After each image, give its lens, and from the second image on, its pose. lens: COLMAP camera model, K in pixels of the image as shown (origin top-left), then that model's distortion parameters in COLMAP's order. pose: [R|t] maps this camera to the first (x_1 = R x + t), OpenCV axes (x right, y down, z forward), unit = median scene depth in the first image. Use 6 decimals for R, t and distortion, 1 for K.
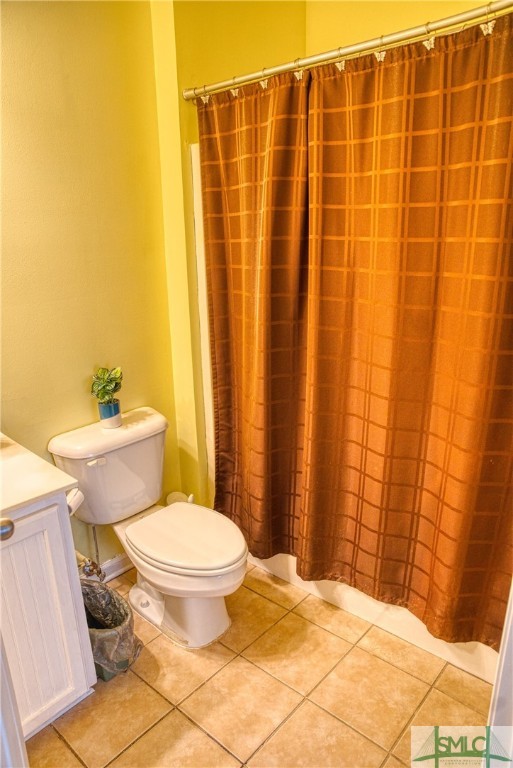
lens RADIAL K [[532.7, 0, 256.9], [0, 532.7, 384.8], [0, 0, 1]] dist [-0.168937, 0.119307]
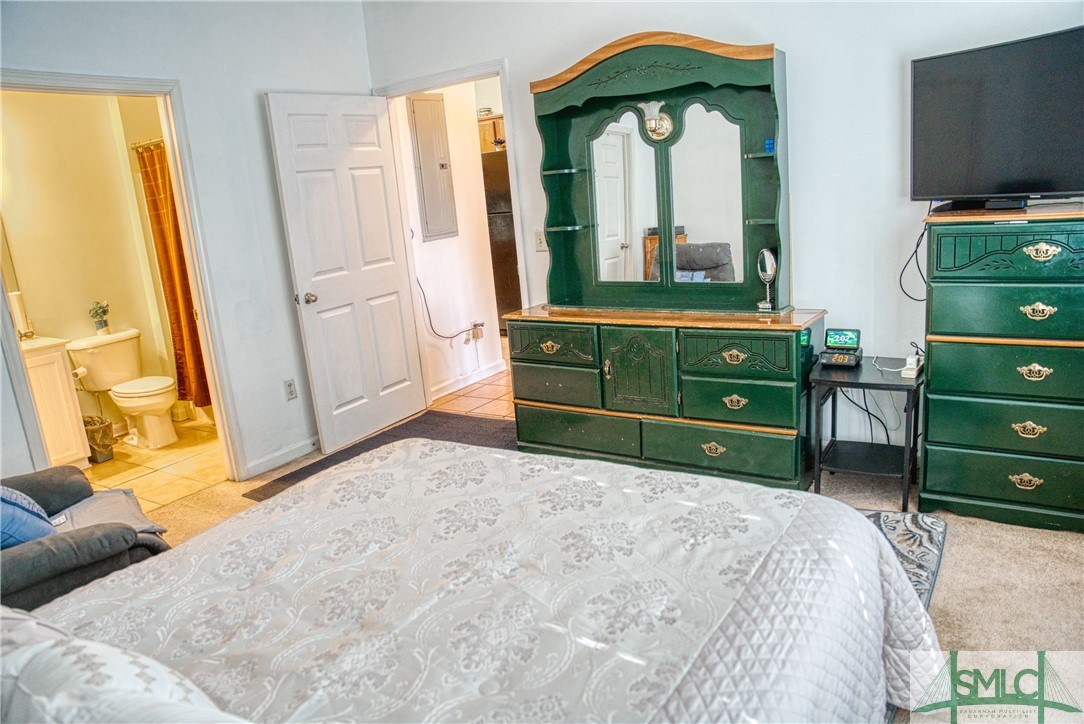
lens RADIAL K [[751.9, 0, 543.0], [0, 751.9, 363.5], [0, 0, 1]] dist [-0.168937, 0.119307]
pose [[0.989074, -0.104385, 0.104101, 0.957919], [0.110881, 0.992099, -0.058686, 0.497762], [-0.097153, 0.069588, 0.992834, -1.593552]]
